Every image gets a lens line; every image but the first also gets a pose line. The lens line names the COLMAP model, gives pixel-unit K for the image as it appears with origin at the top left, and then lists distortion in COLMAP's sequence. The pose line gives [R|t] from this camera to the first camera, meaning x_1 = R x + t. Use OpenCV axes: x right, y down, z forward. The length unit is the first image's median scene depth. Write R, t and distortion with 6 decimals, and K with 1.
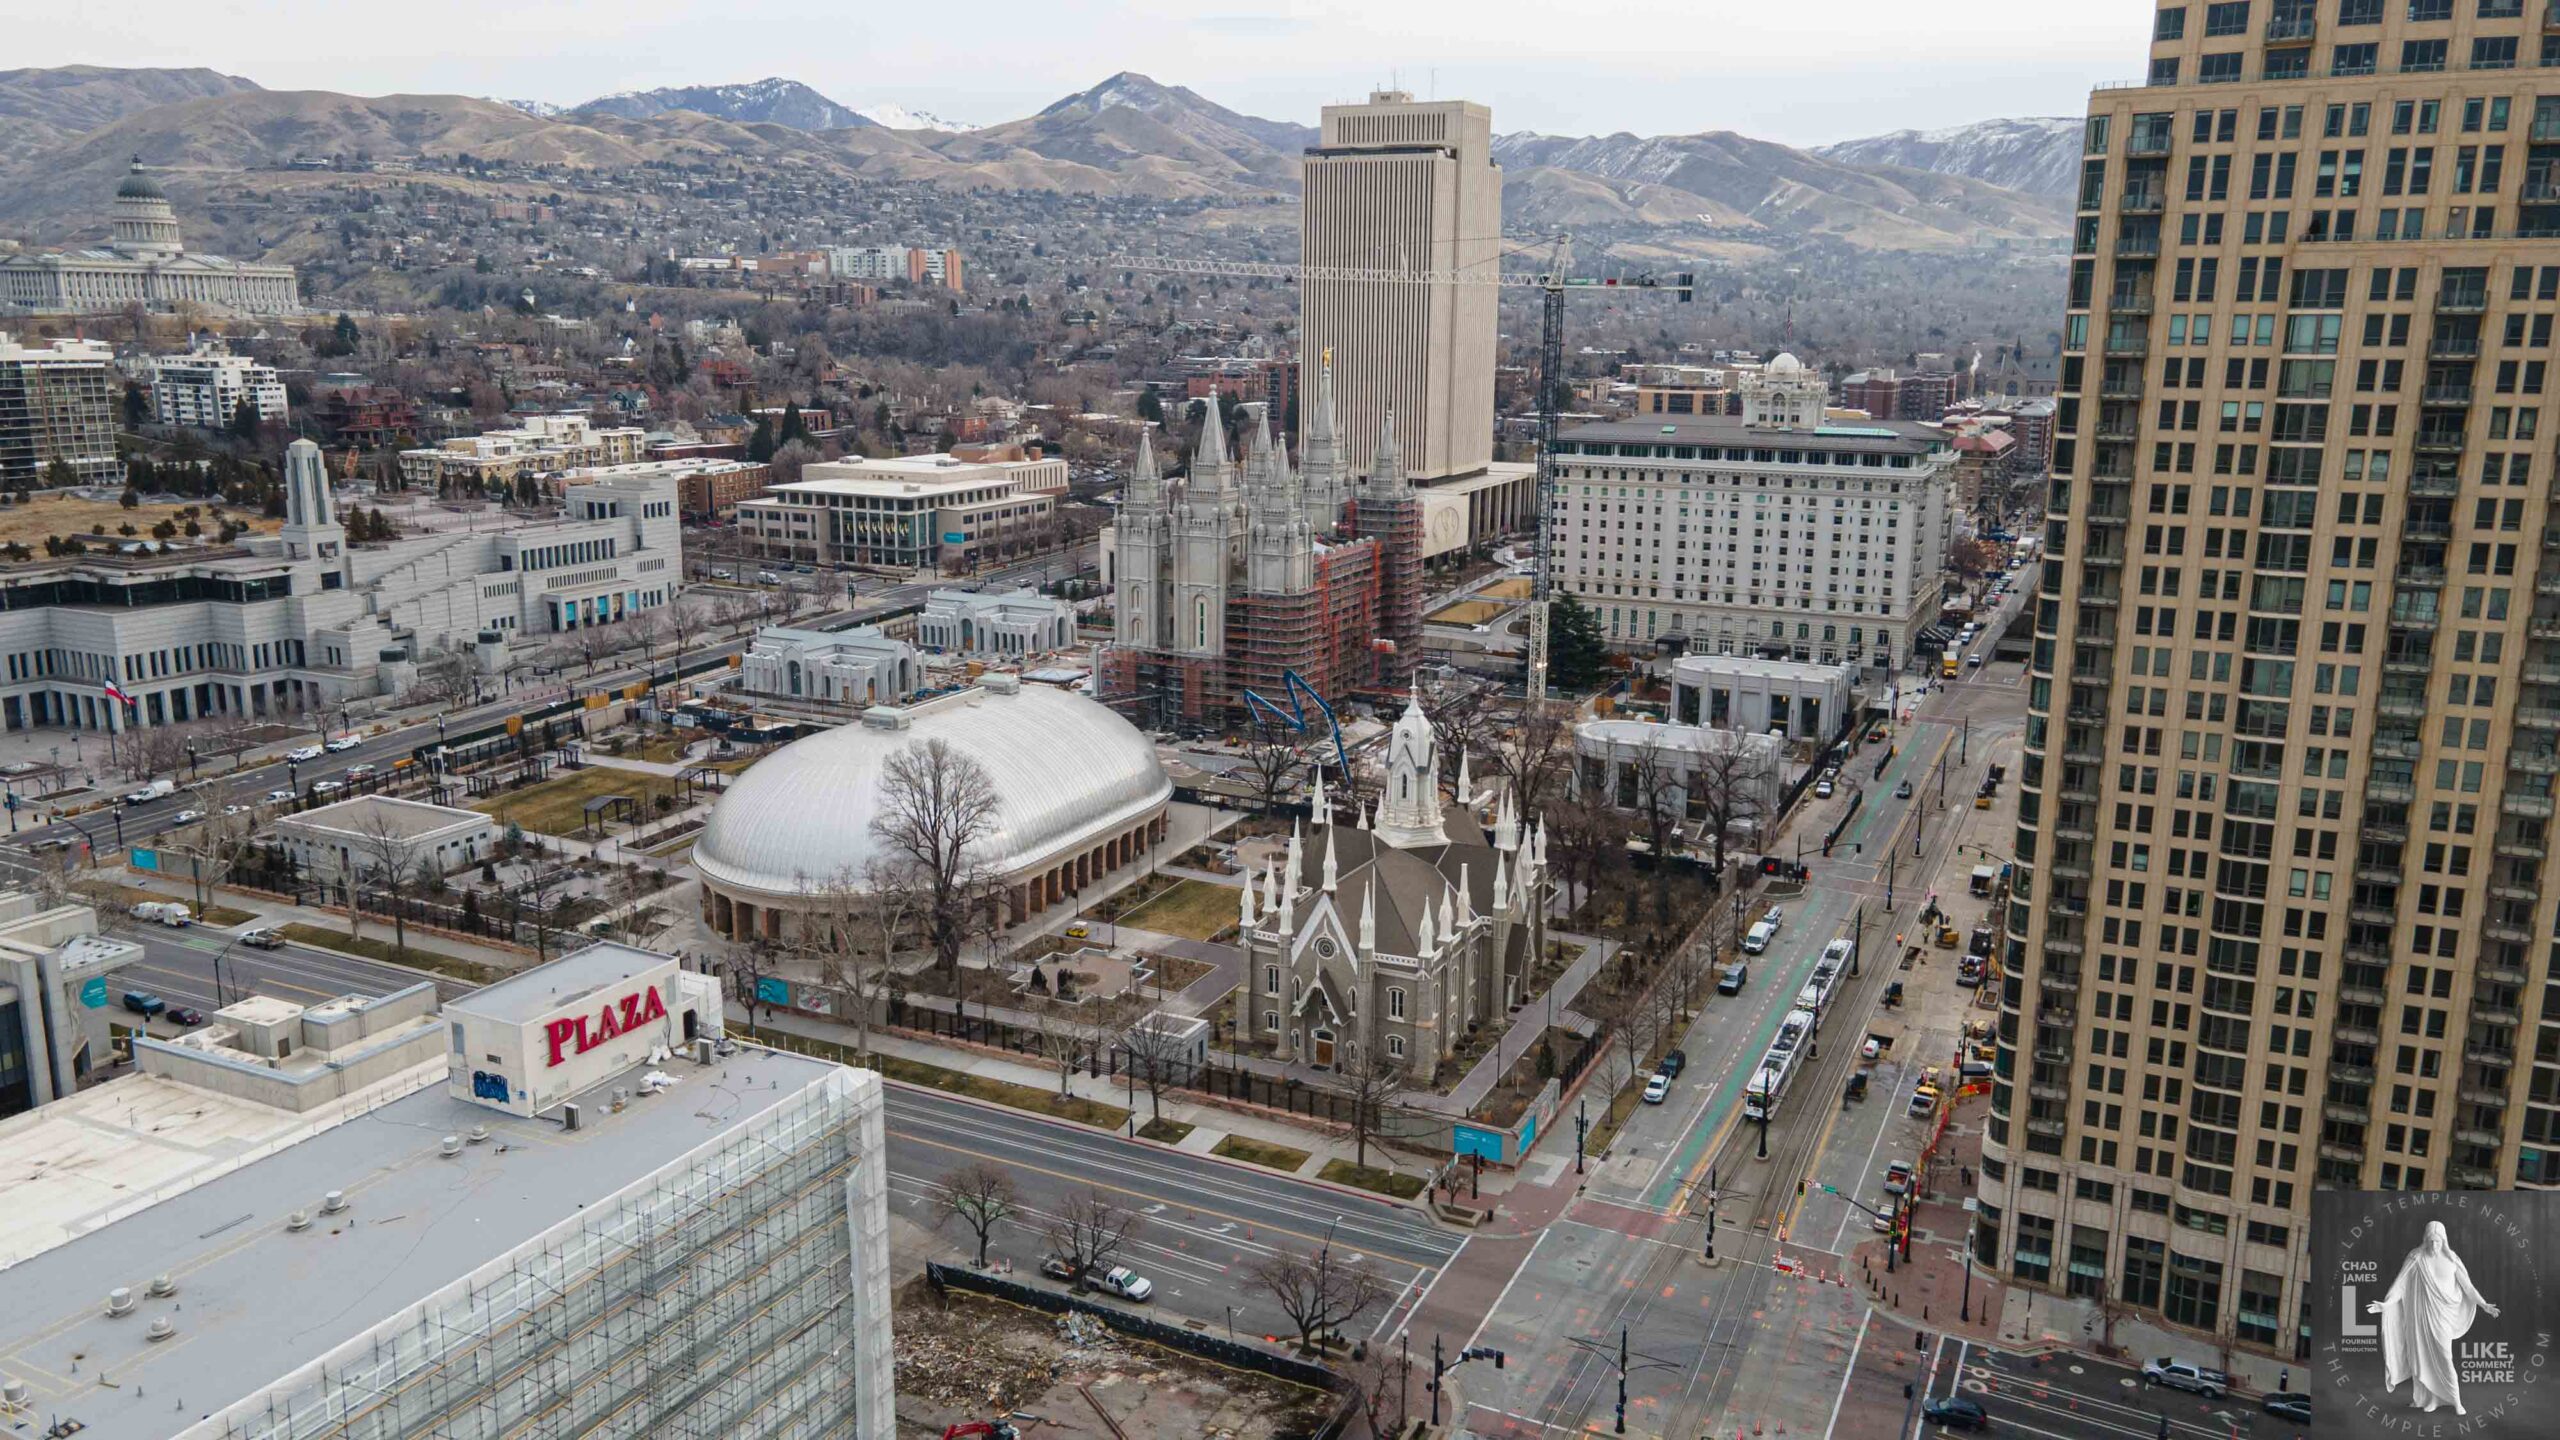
lens RADIAL K [[1867.0, 0, 1272.2], [0, 1867.0, 708.0], [0, 0, 1]] dist [0.022750, 0.037783]
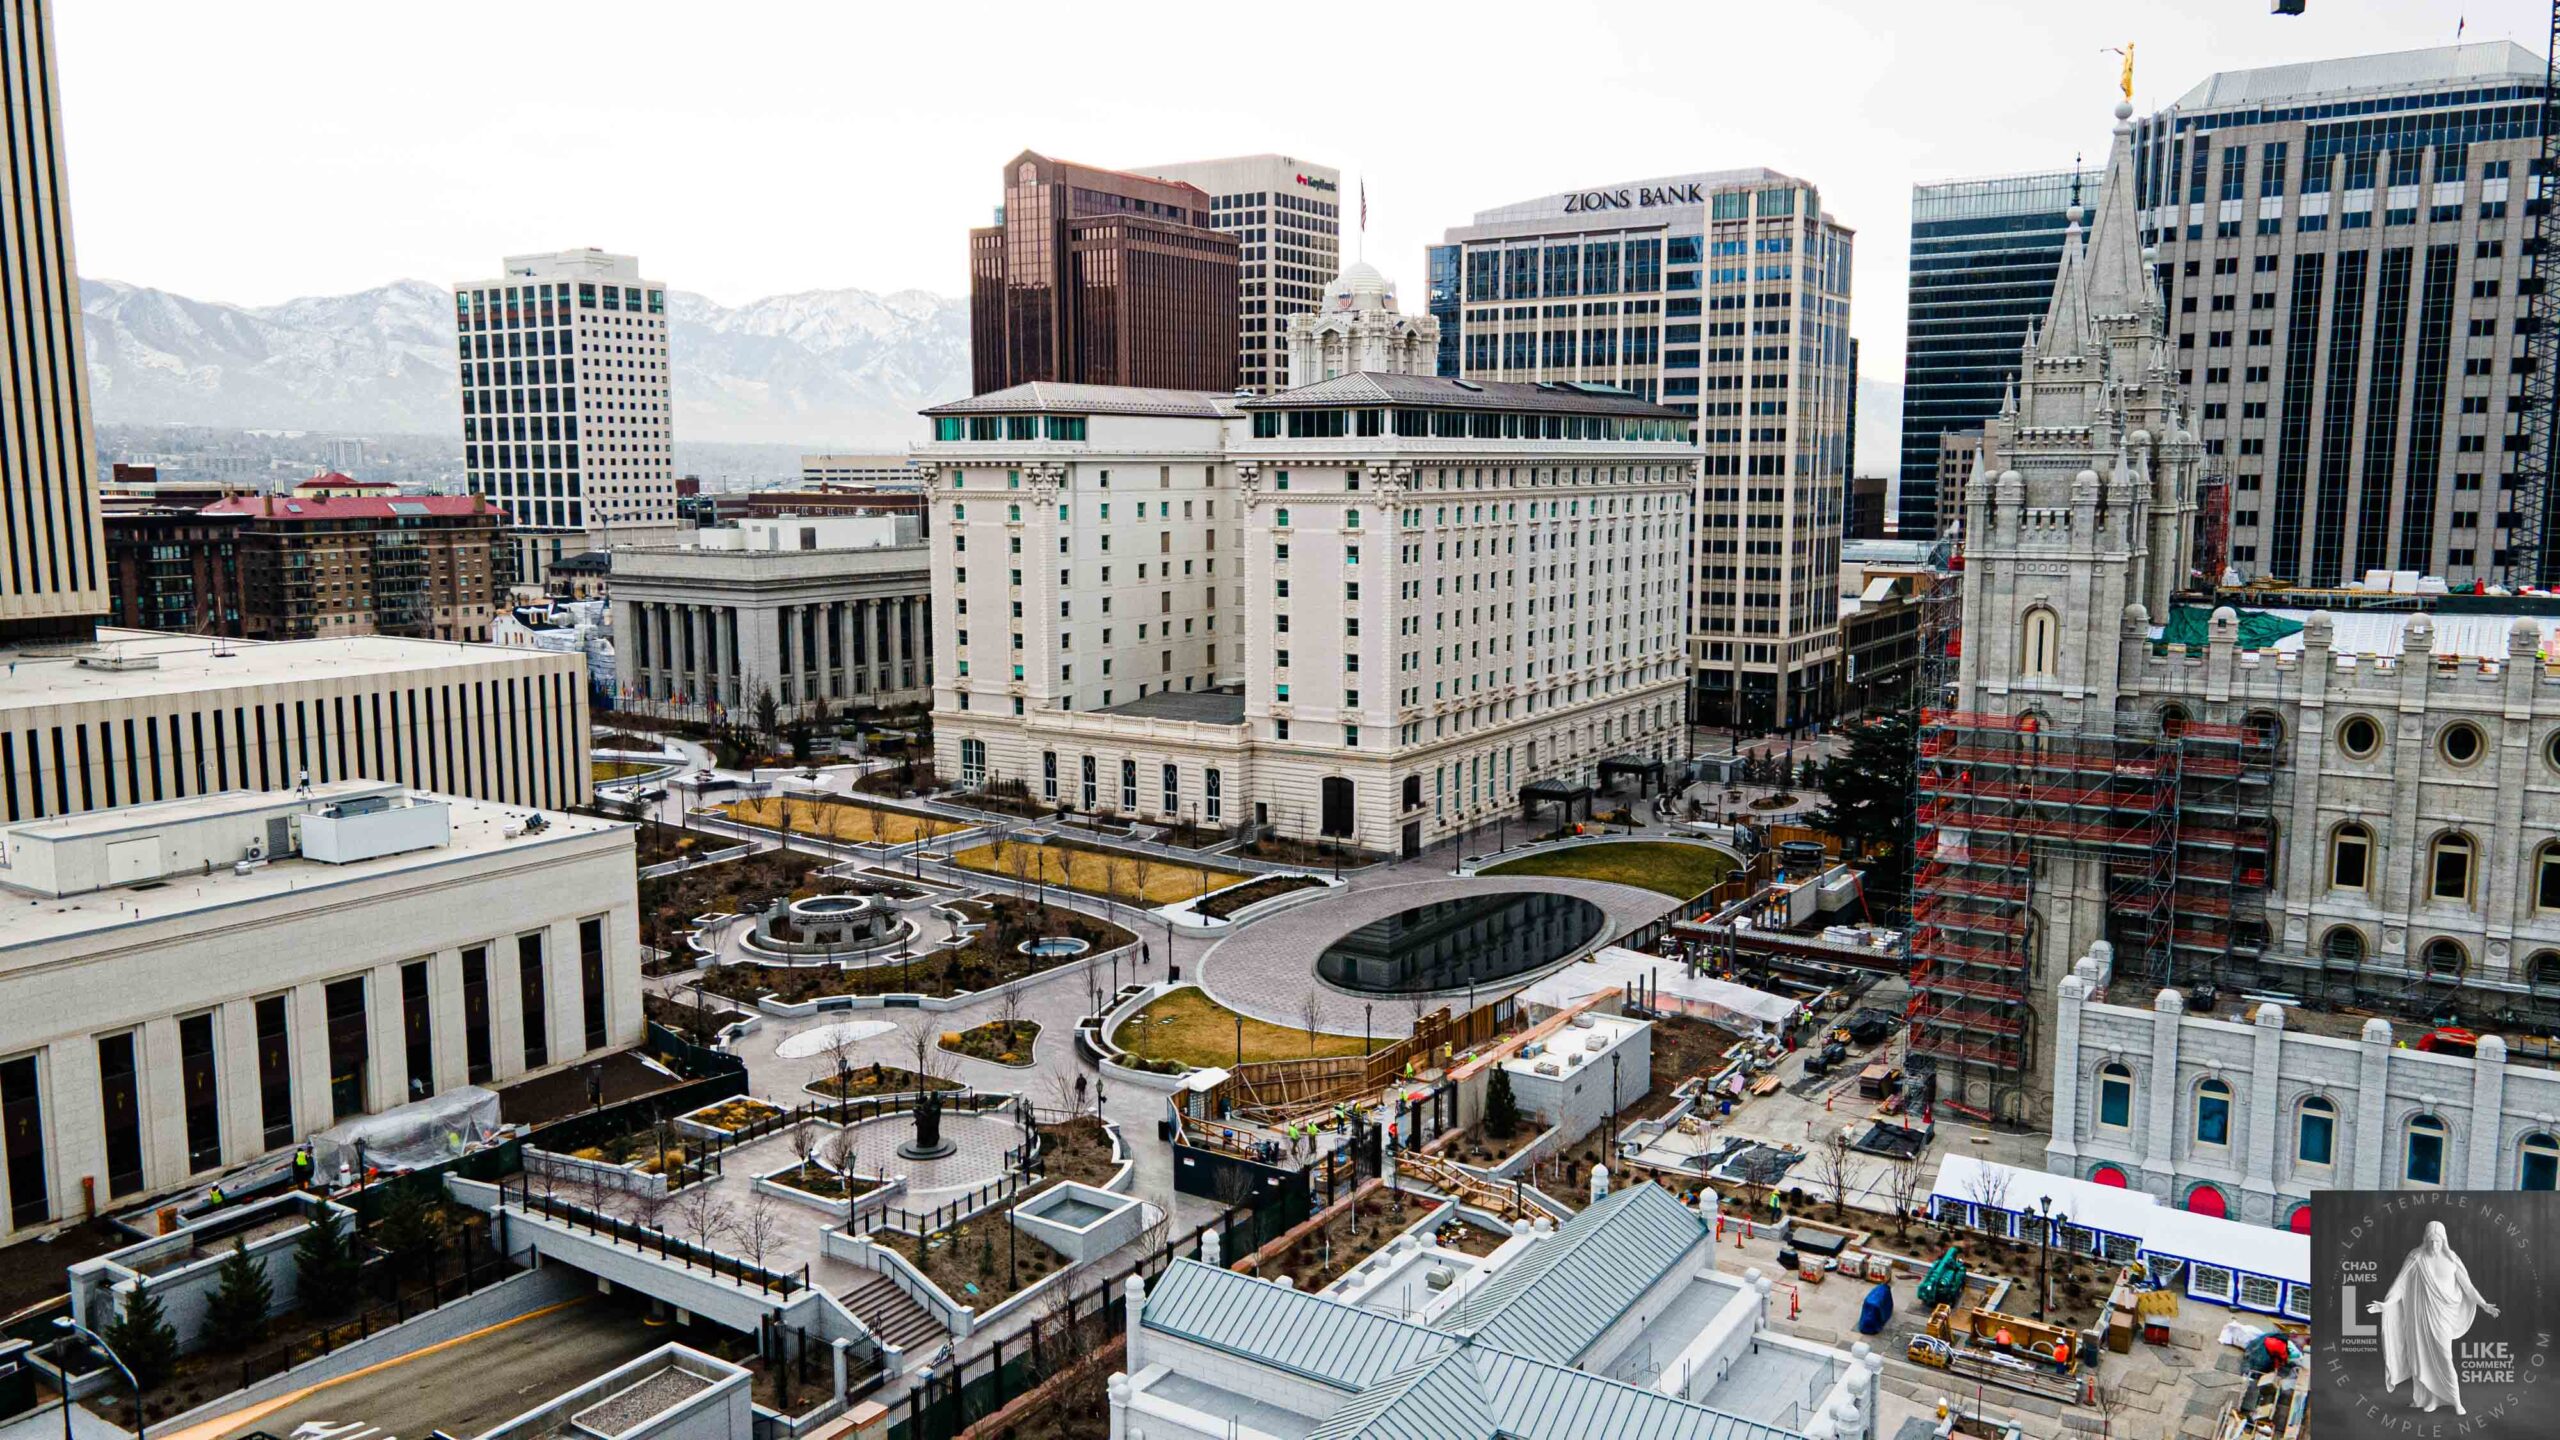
lens RADIAL K [[1867.0, 0, 1275.5], [0, 1867.0, 708.4], [0, 0, 1]] dist [0.022750, 0.037783]
pose [[0.118643, -0.137368, 0.983389, -0.277665], [0.212697, 0.970911, 0.109964, -0.123523], [-0.969889, 0.196117, 0.144409, 0.938679]]
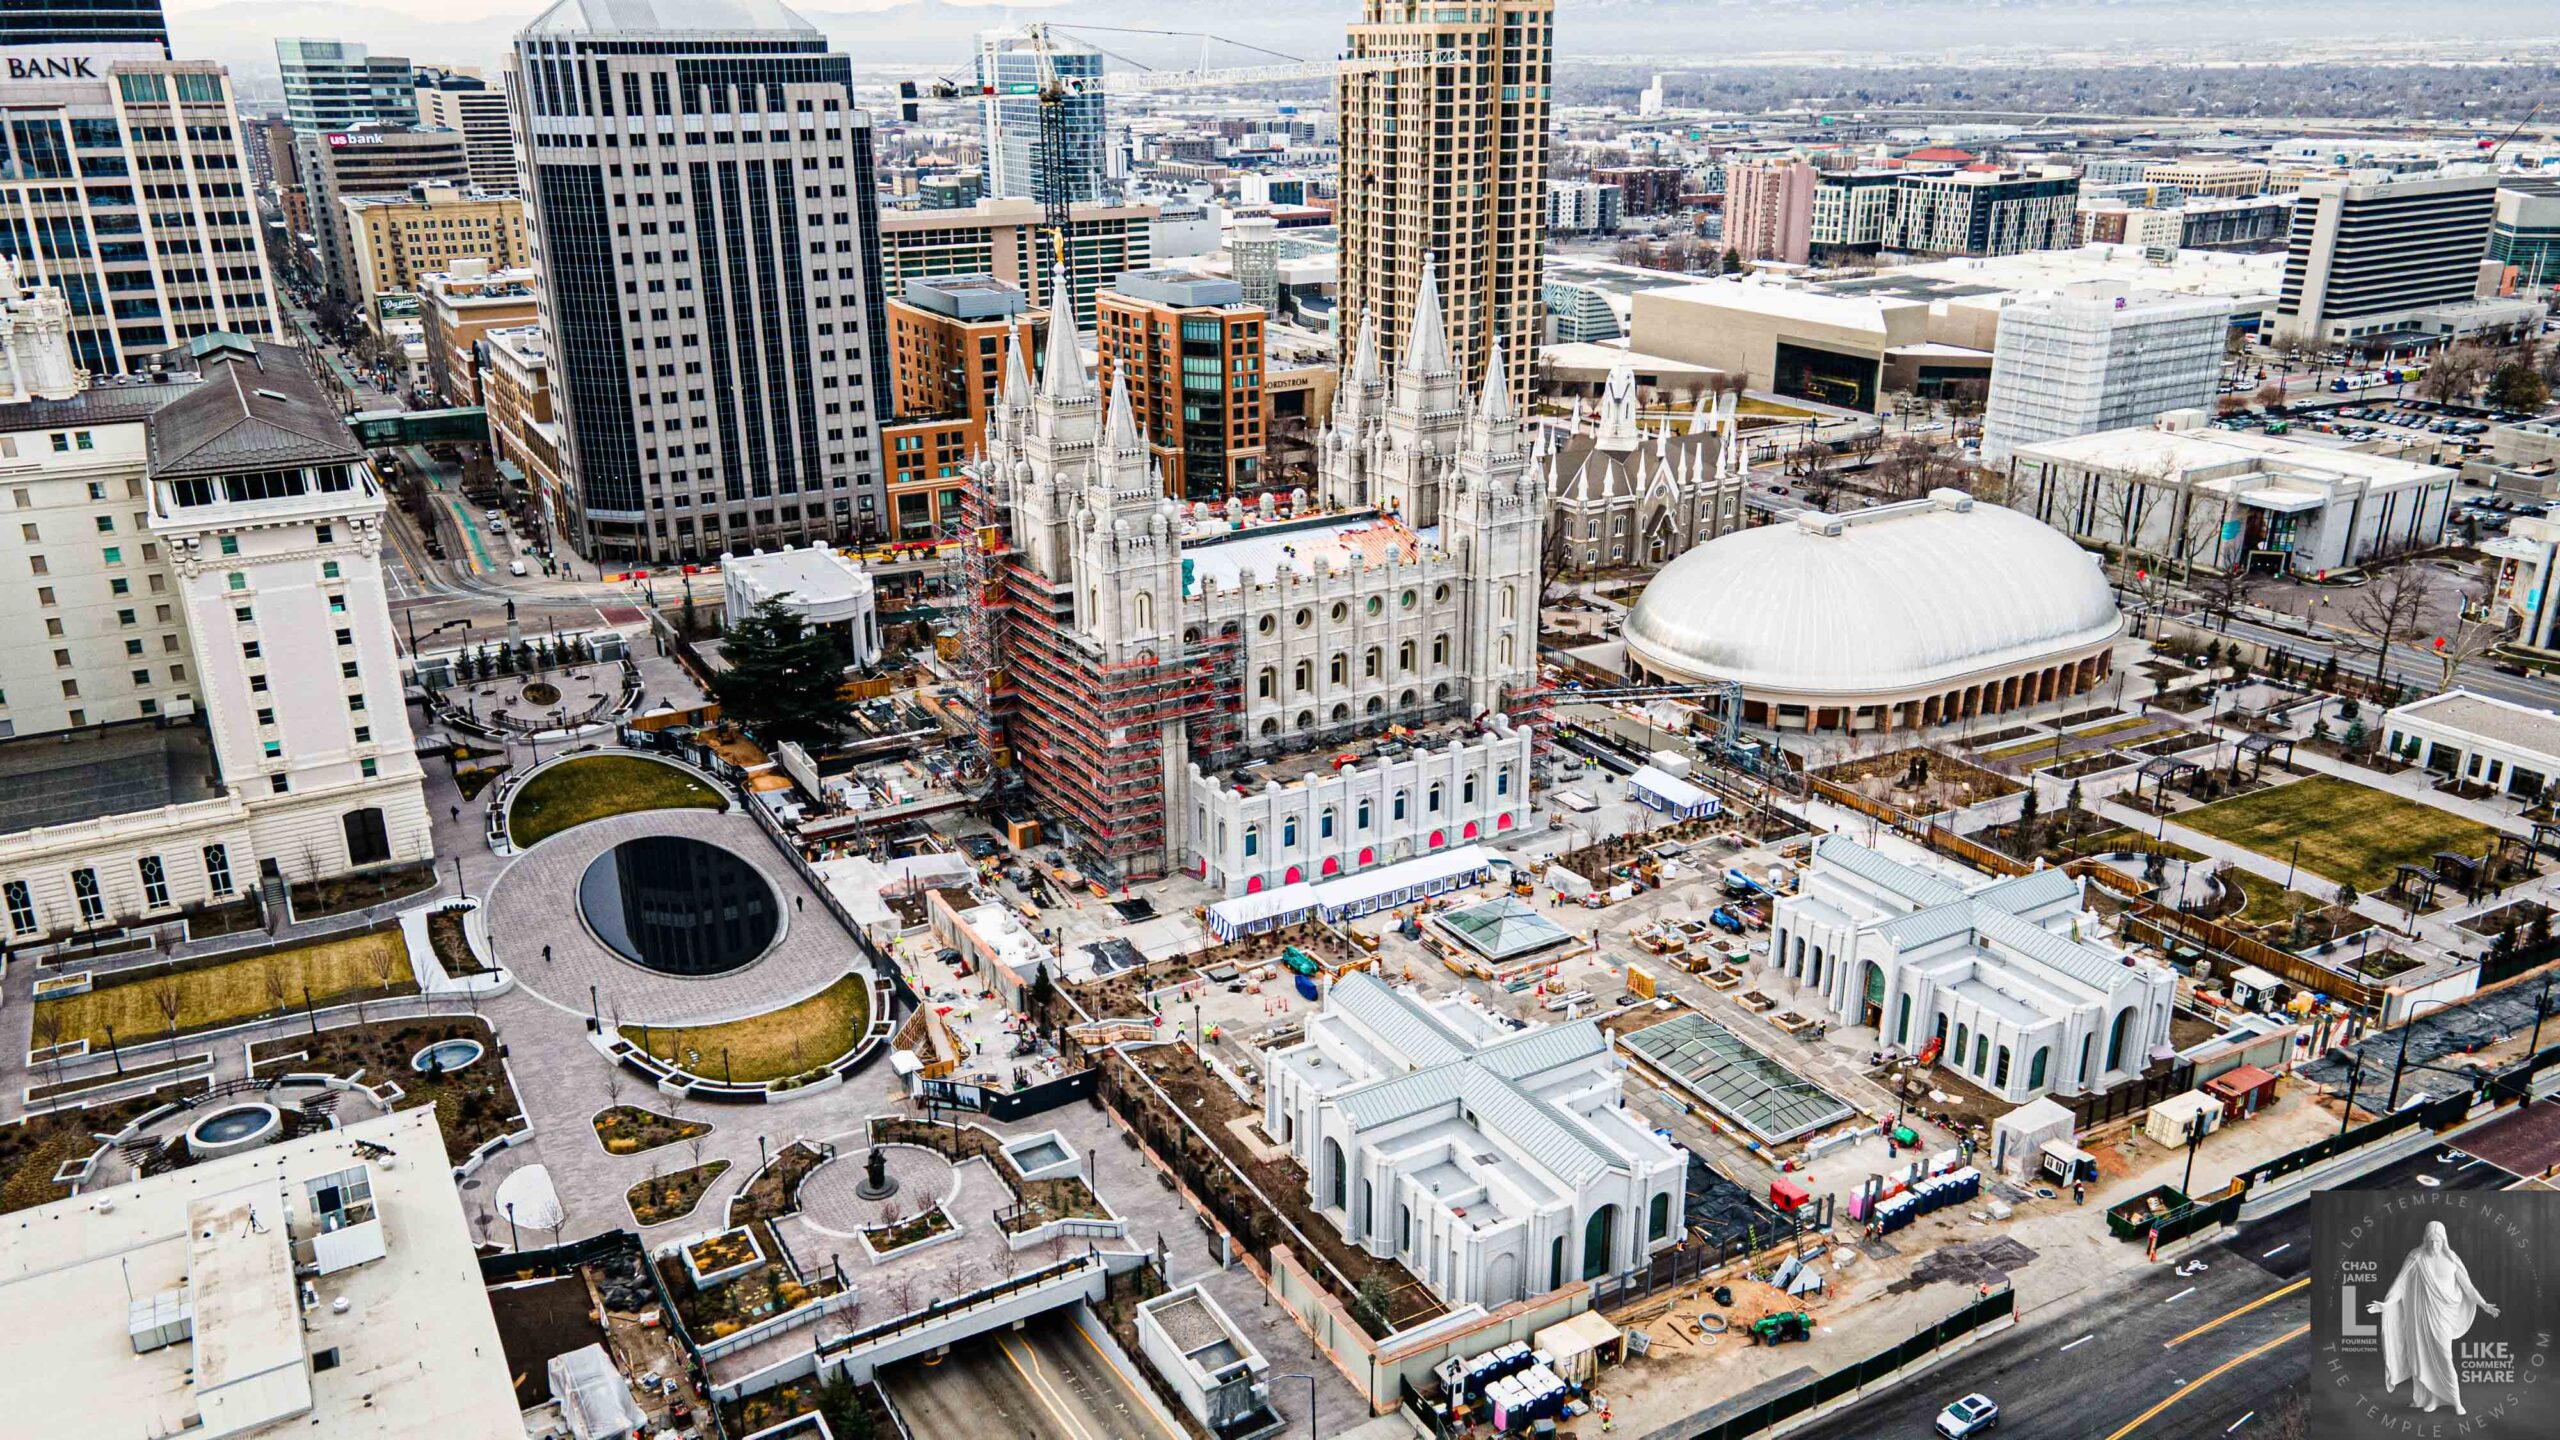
lens RADIAL K [[1867.0, 0, 1273.9], [0, 1867.0, 707.2], [0, 0, 1]] dist [0.022750, 0.037783]
pose [[-0.831388, -0.188396, 0.522783, -0.273533], [0.120035, 0.857680, 0.499977, -0.280356], [-0.542574, 0.478427, -0.690450, 1.172536]]
